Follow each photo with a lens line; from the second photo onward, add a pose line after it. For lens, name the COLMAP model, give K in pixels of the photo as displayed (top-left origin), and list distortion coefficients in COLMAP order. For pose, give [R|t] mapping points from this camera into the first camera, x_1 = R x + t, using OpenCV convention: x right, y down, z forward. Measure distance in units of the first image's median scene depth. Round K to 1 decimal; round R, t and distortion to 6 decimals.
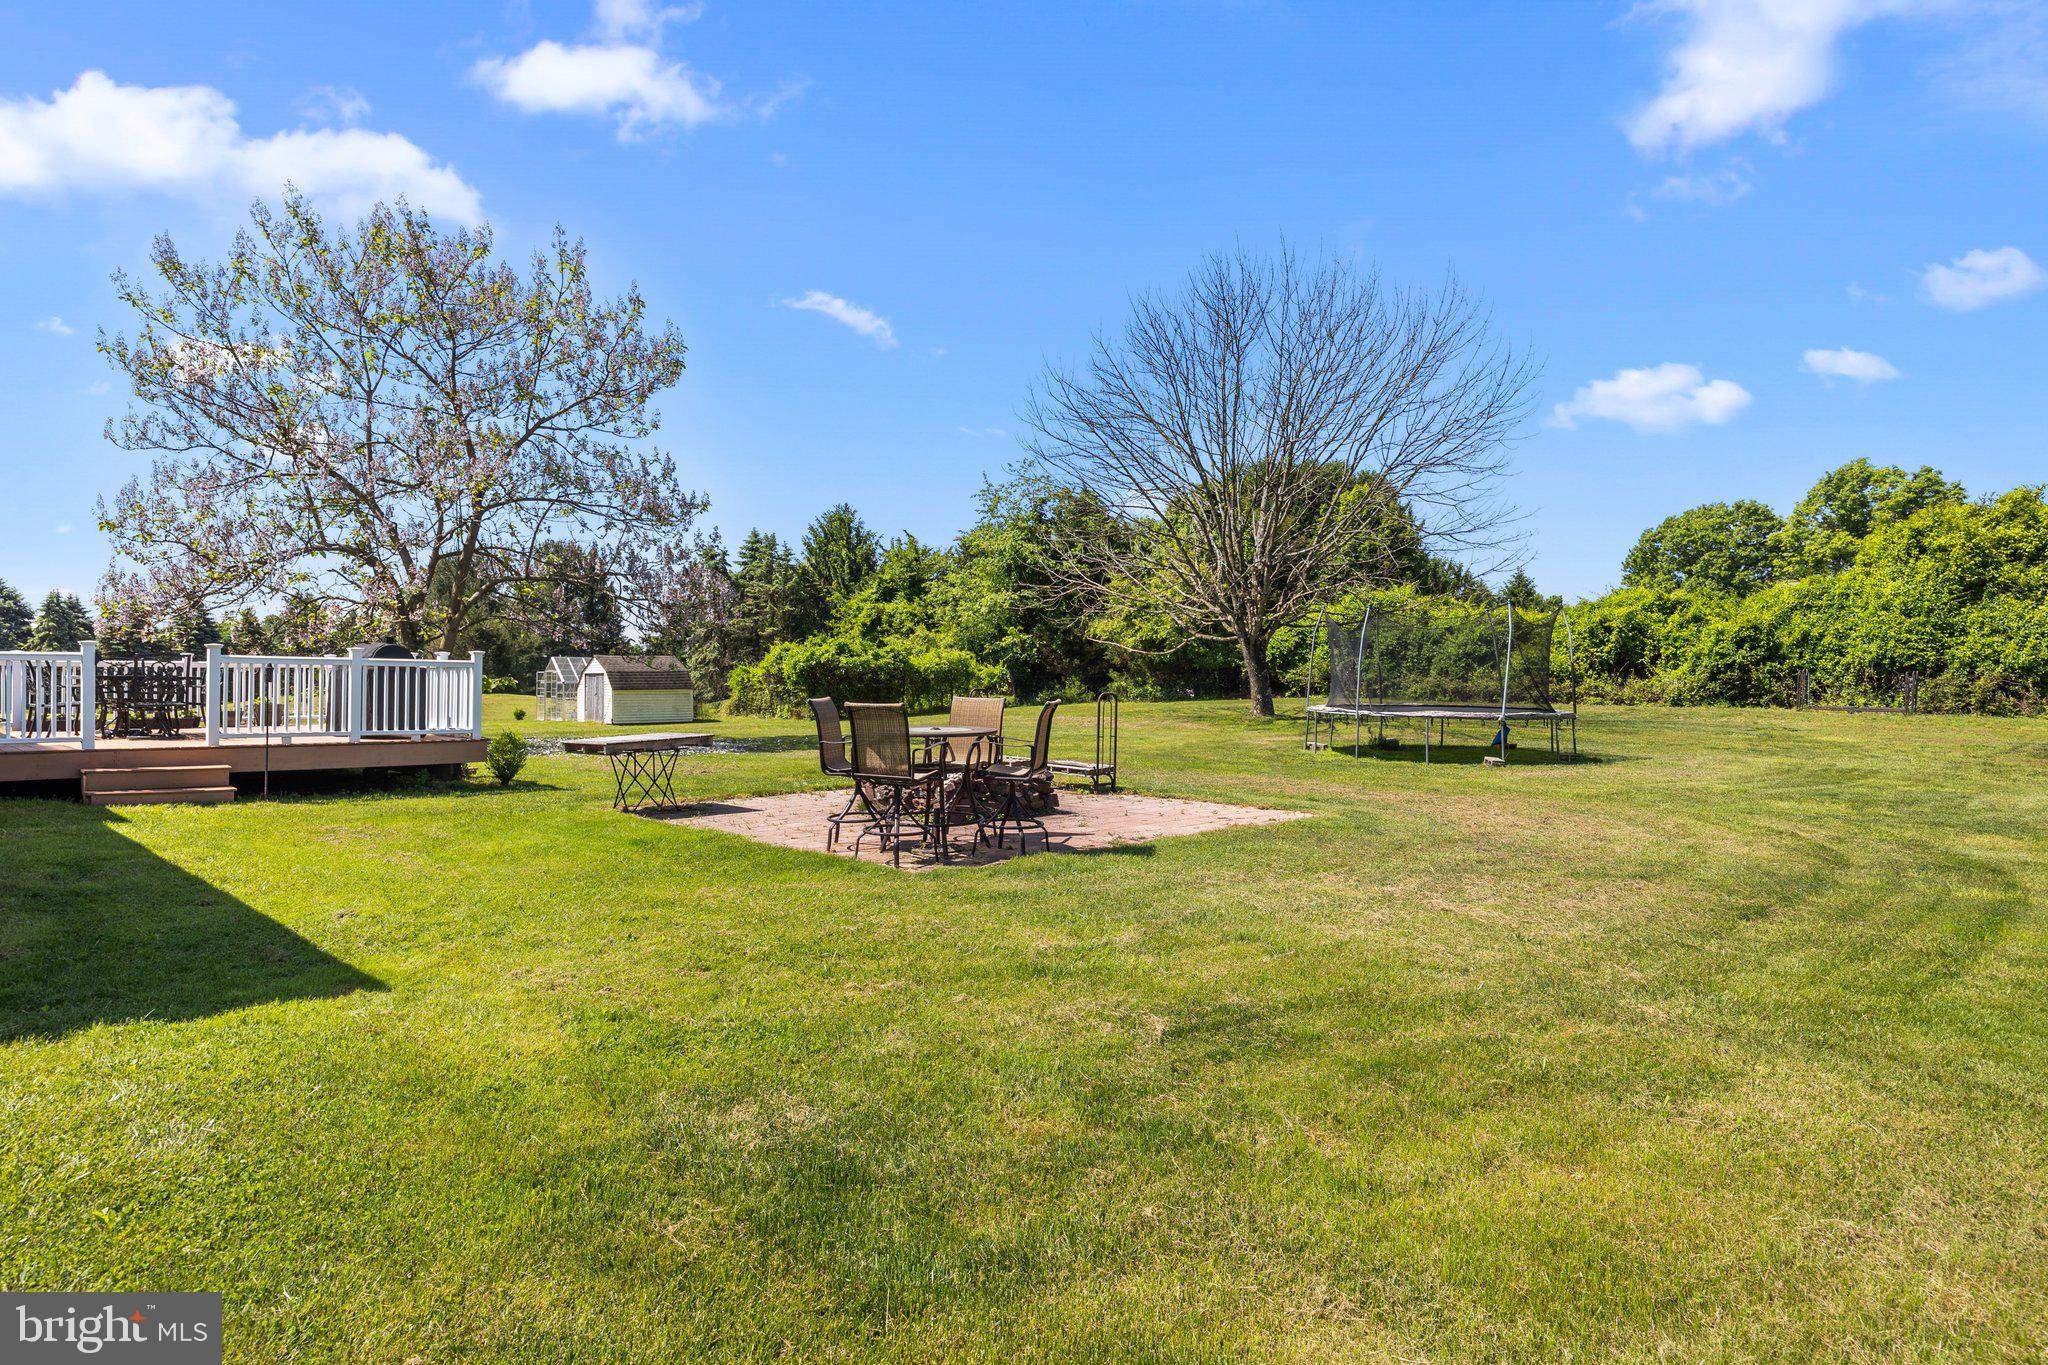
lens RADIAL K [[1161.2, 0, 1024.0], [0, 1161.2, 682.5], [0, 0, 1]] dist [-0.000376, 0.000216]
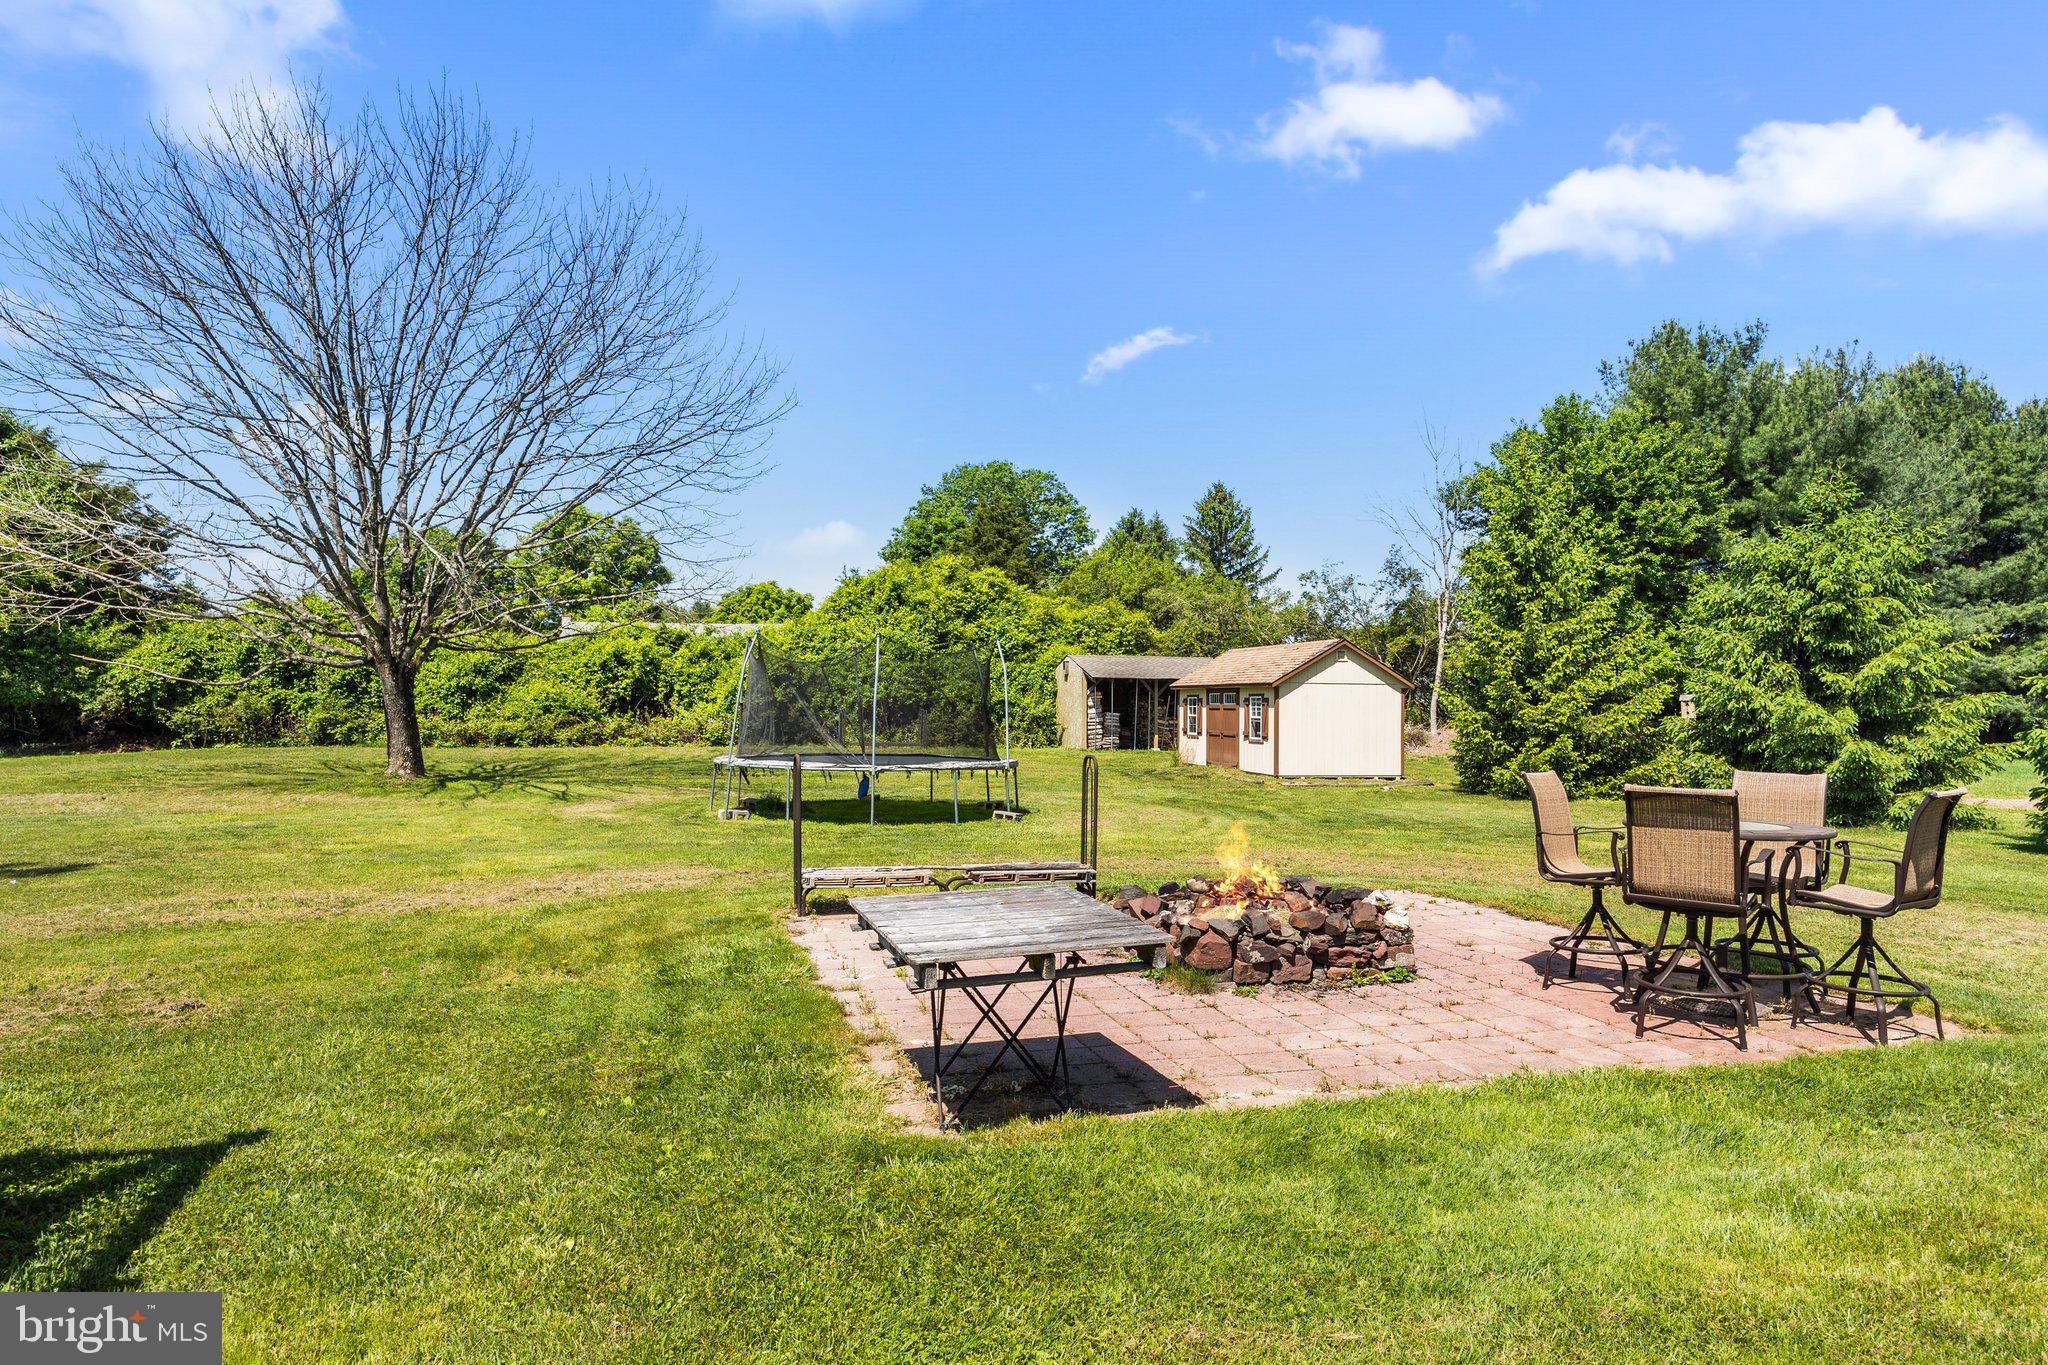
lens RADIAL K [[1264.7, 0, 1024.0], [0, 1264.7, 682.5], [0, 0, 1]] dist [0.000596, 0.000118]
pose [[0.528016, 0.016401, 0.849076, -0.209391], [0.006816, 0.999699, -0.023549, -0.005837], [-0.849207, 0.018221, 0.527745, 0.244382]]
